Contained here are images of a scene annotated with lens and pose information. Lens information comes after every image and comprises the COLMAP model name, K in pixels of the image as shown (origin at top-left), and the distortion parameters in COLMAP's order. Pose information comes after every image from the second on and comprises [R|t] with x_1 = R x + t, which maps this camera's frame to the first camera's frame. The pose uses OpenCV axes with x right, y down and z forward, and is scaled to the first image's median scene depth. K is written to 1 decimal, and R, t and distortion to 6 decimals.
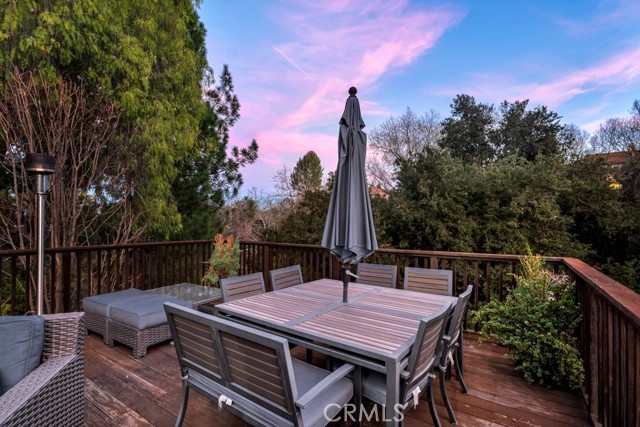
lens RADIAL K [[302.1, 0, 319.8], [0, 302.1, 221.6], [0, 0, 1]] dist [0.002592, -0.000050]
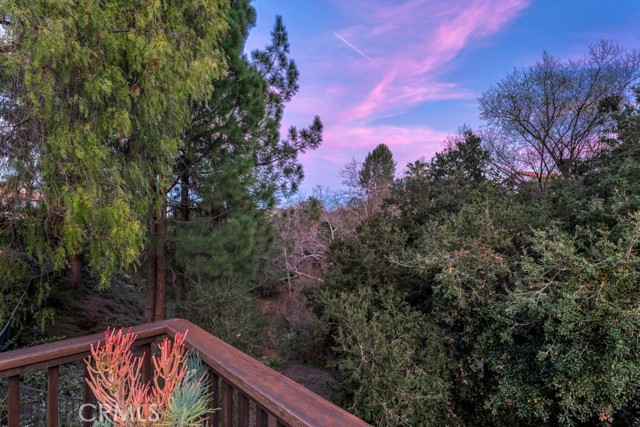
lens RADIAL K [[321.5, 0, 320.0], [0, 321.5, 213.5], [0, 0, 1]] dist [0.004439, 0.000390]
pose [[0.977094, -0.013445, -0.212381, -0.047643], [0.007208, 0.999520, -0.030114, -0.009029], [0.212684, 0.027893, 0.976723, 0.245930]]
